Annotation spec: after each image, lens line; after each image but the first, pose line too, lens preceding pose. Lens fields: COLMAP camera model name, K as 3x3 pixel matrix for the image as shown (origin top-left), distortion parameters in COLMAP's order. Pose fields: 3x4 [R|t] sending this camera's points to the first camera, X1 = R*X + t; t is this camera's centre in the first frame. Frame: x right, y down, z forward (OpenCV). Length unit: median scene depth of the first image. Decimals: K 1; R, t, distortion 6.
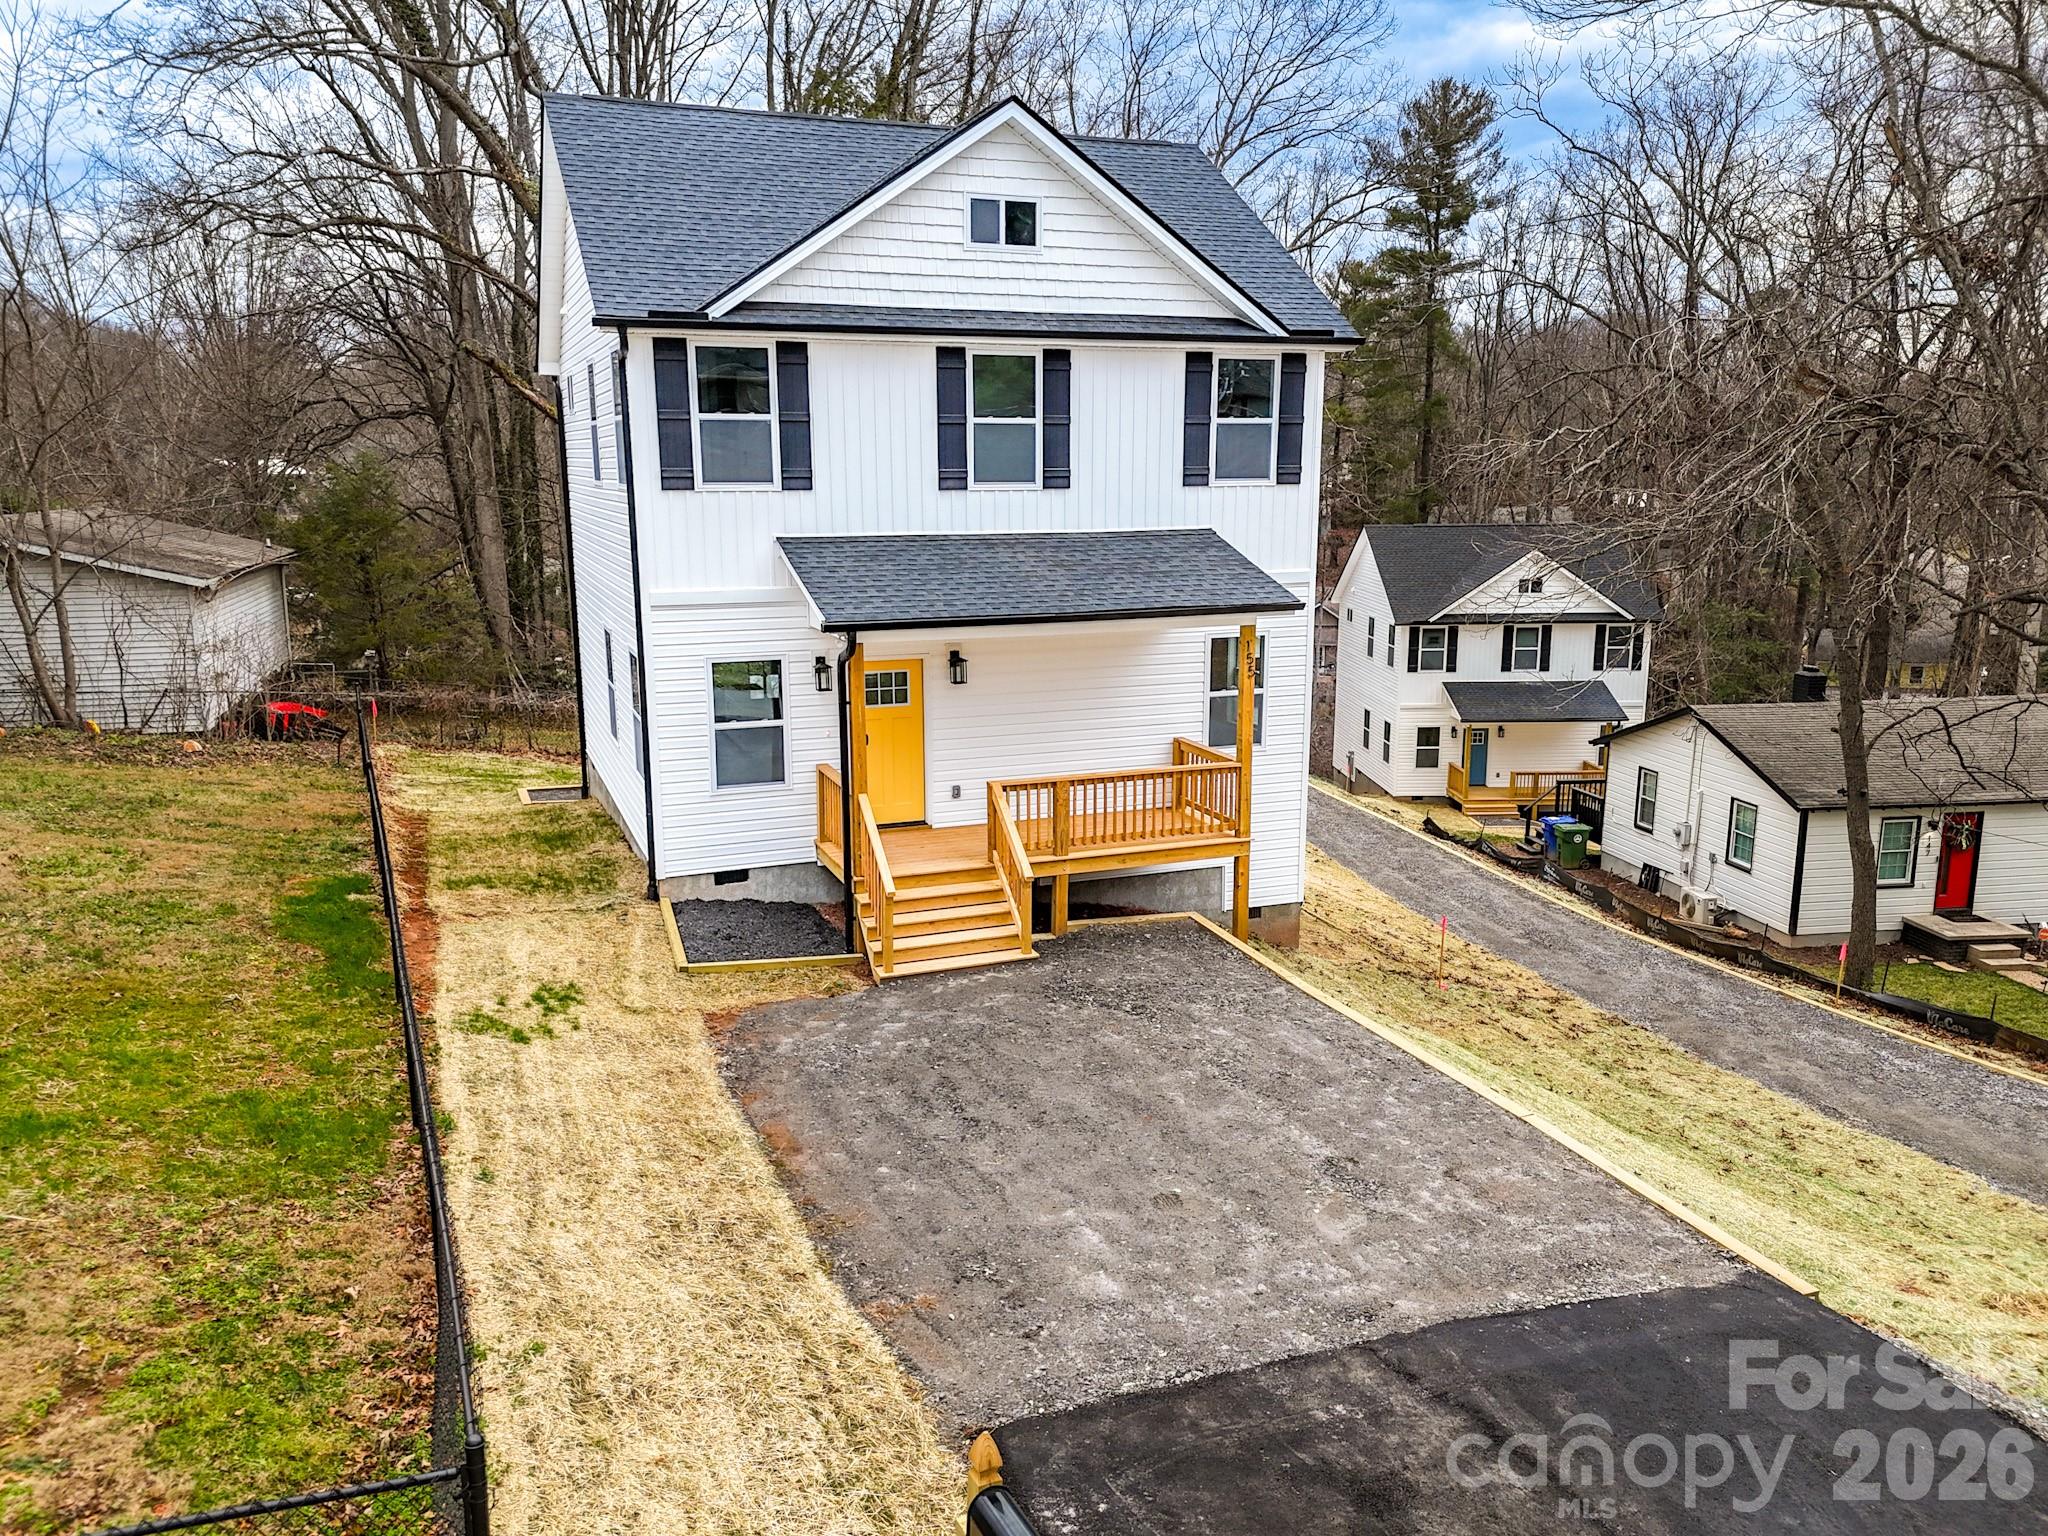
lens RADIAL K [[1510.7, 0, 1024.5], [0, 1510.7, 767.8], [0, 0, 1]] dist [0.051818, -0.039026]
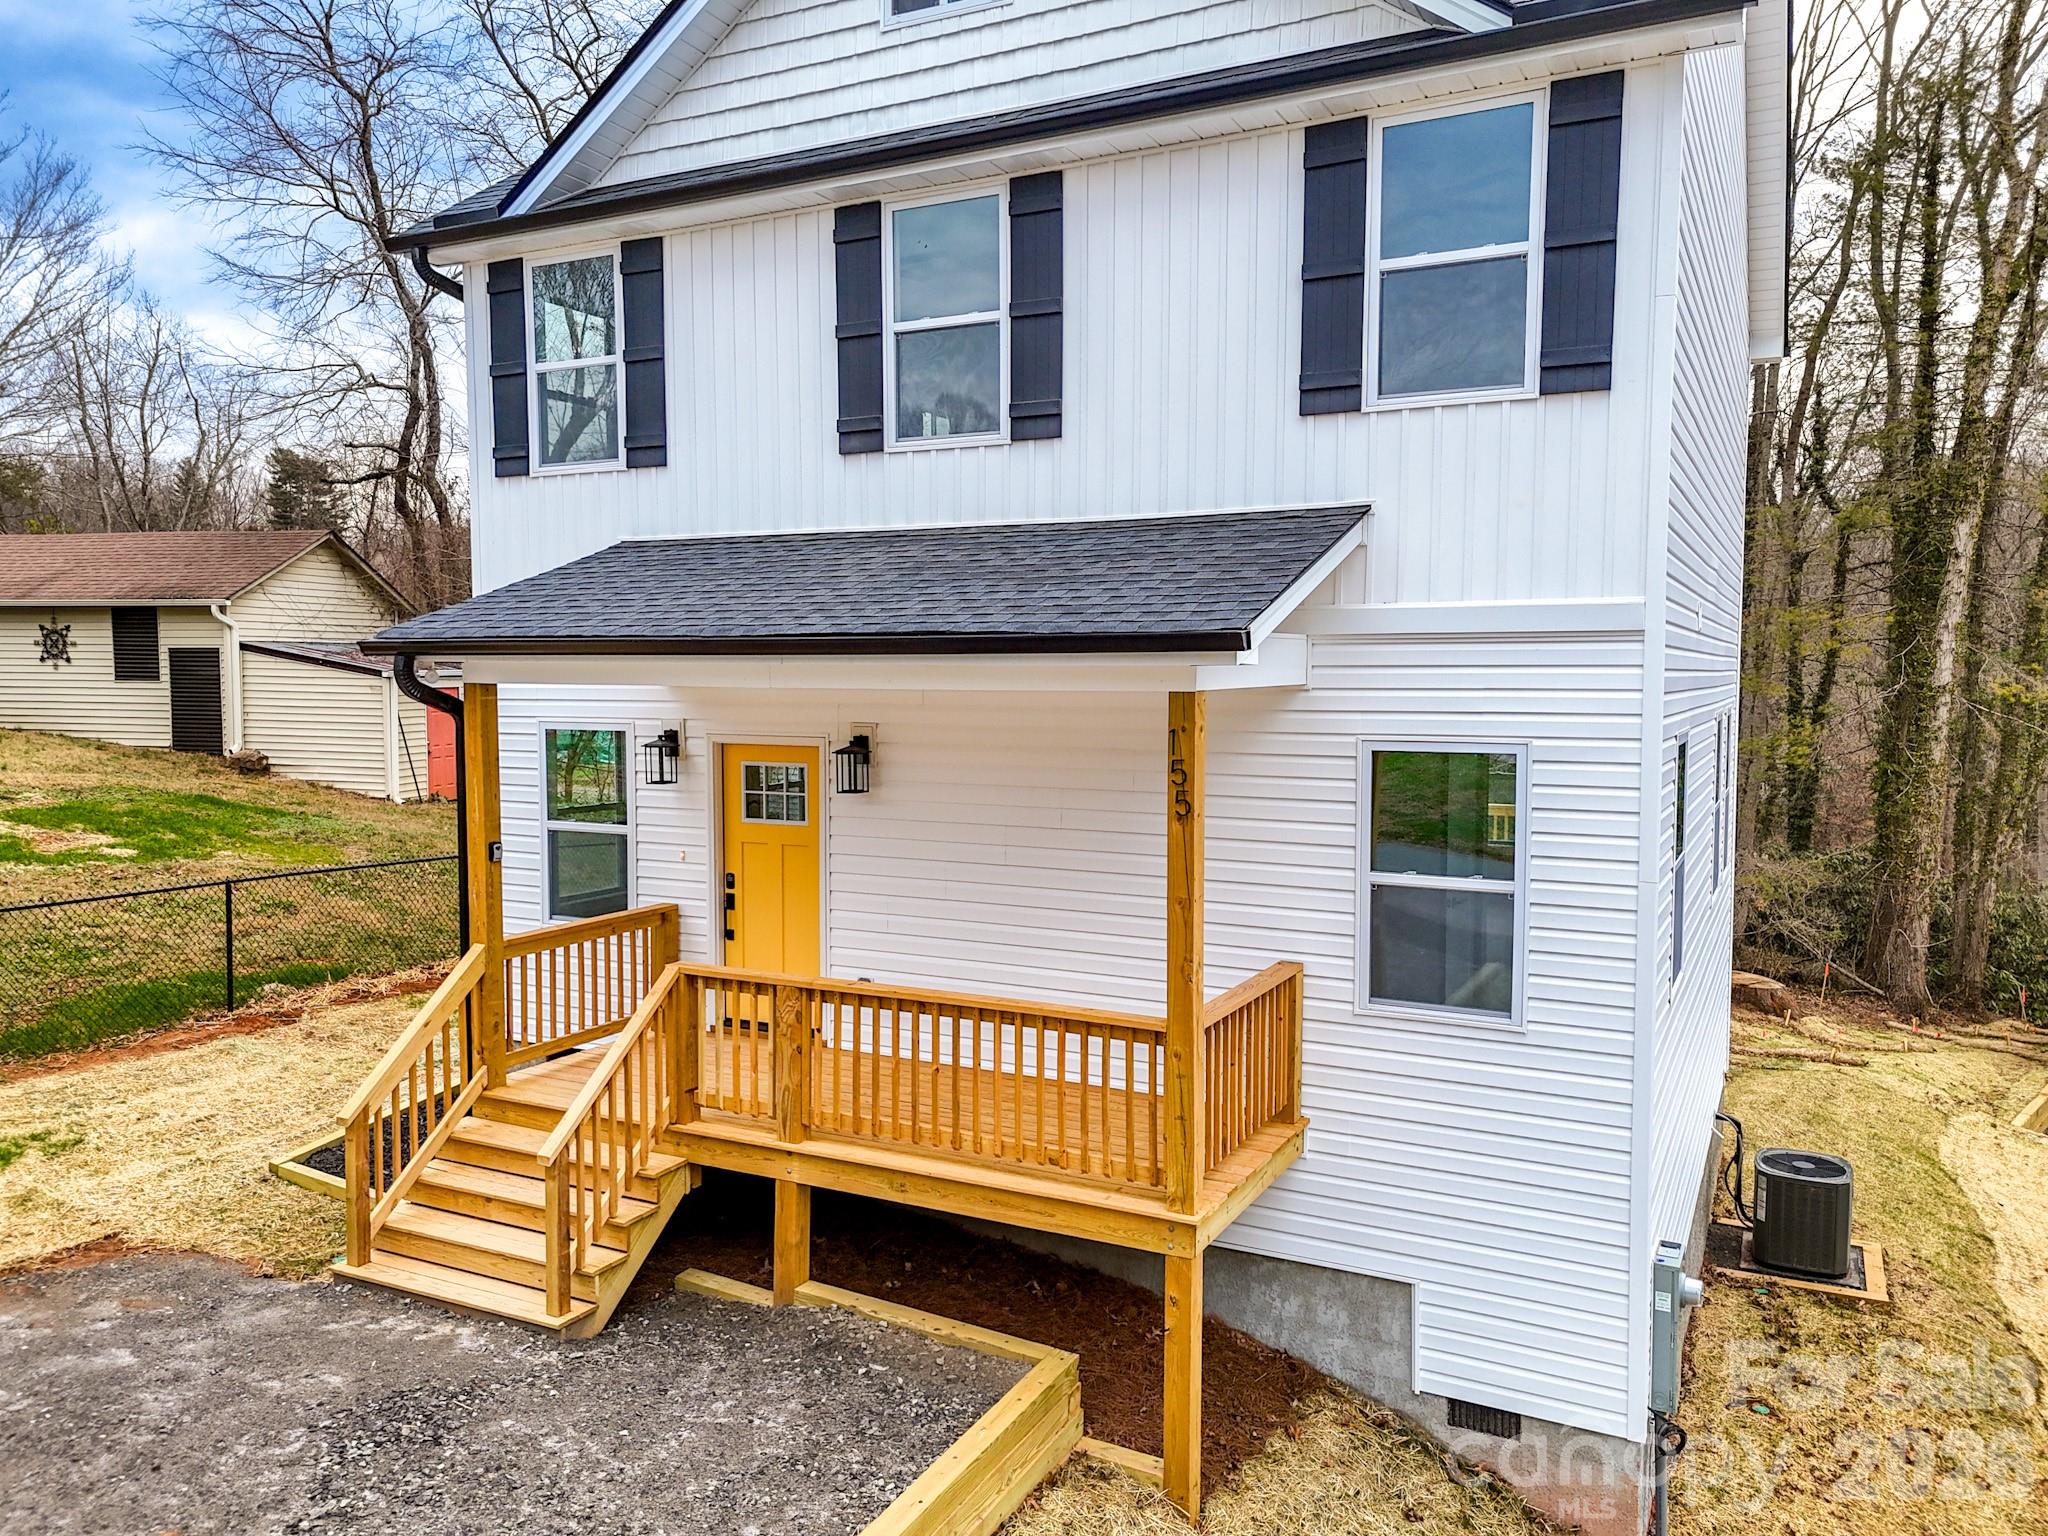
lens RADIAL K [[1510.7, 0, 1029.2], [0, 1510.7, 763.5], [0, 0, 1]] dist [0.051818, -0.039026]
pose [[0.663074, 0.051772, -0.746762, 0.429876], [-0.151939, 0.986147, -0.066543, -0.040974], [0.732972, 0.157586, 0.661755, 0.695733]]
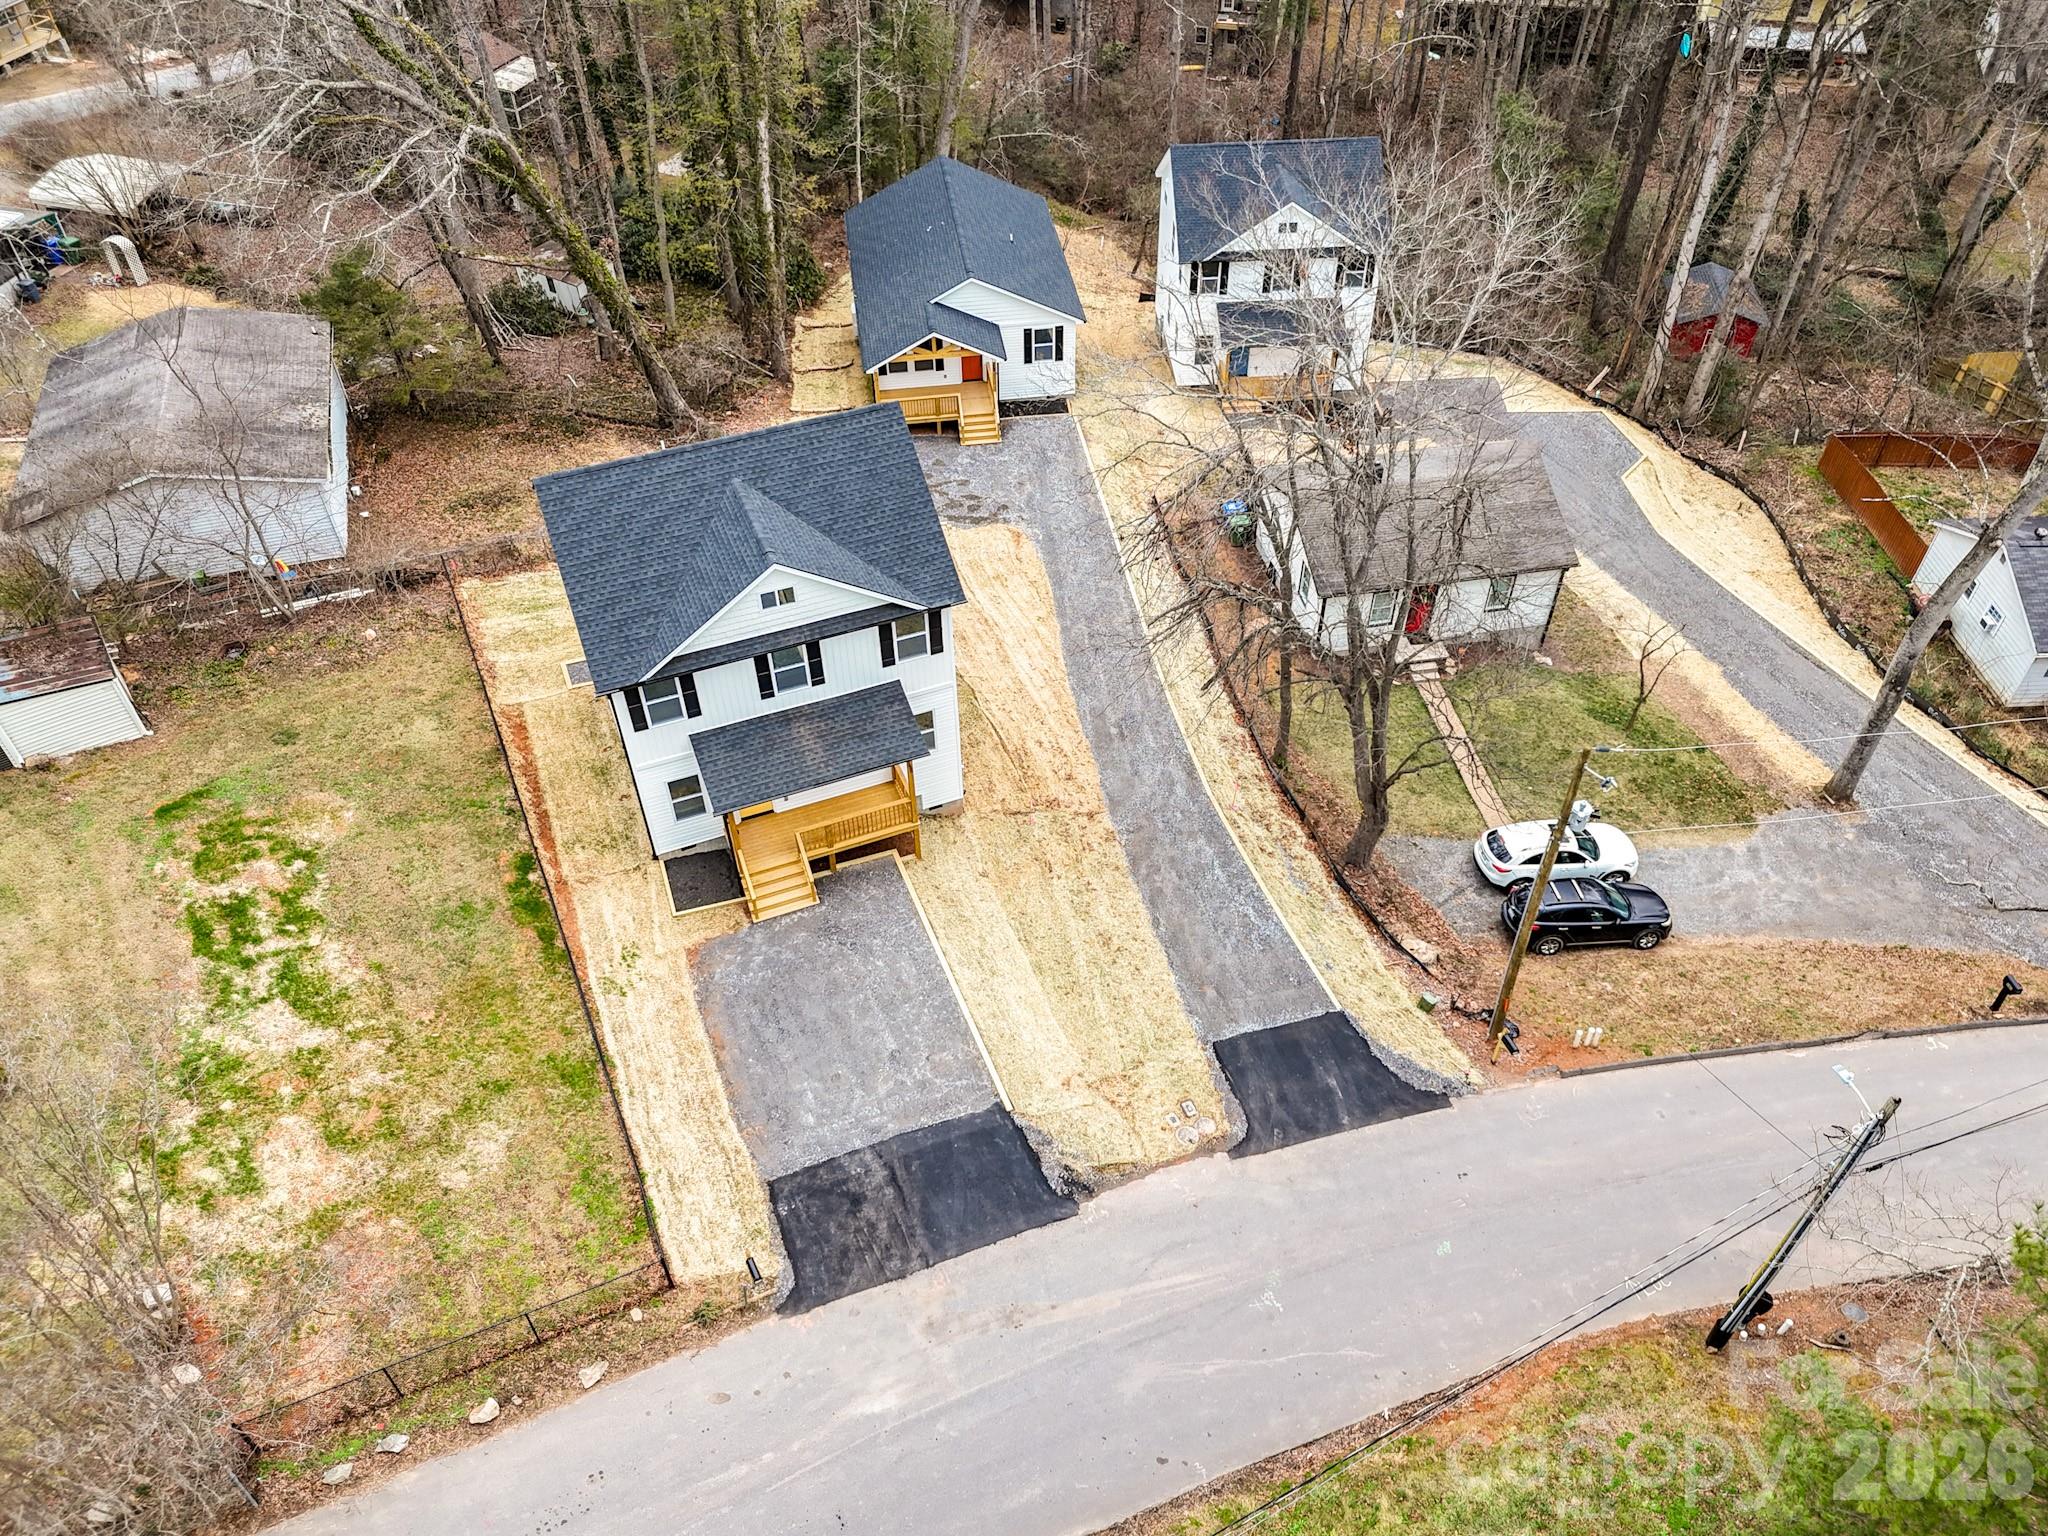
lens RADIAL K [[1510.7, 0, 1032.4], [0, 1510.7, 761.7], [0, 0, 1]] dist [0.051818, -0.039026]
pose [[0.999860, -0.015616, 0.006082, 0.316369], [0.009822, 0.840095, 0.542350, -1.282103], [-0.013579, -0.542214, 0.840131, -0.867094]]
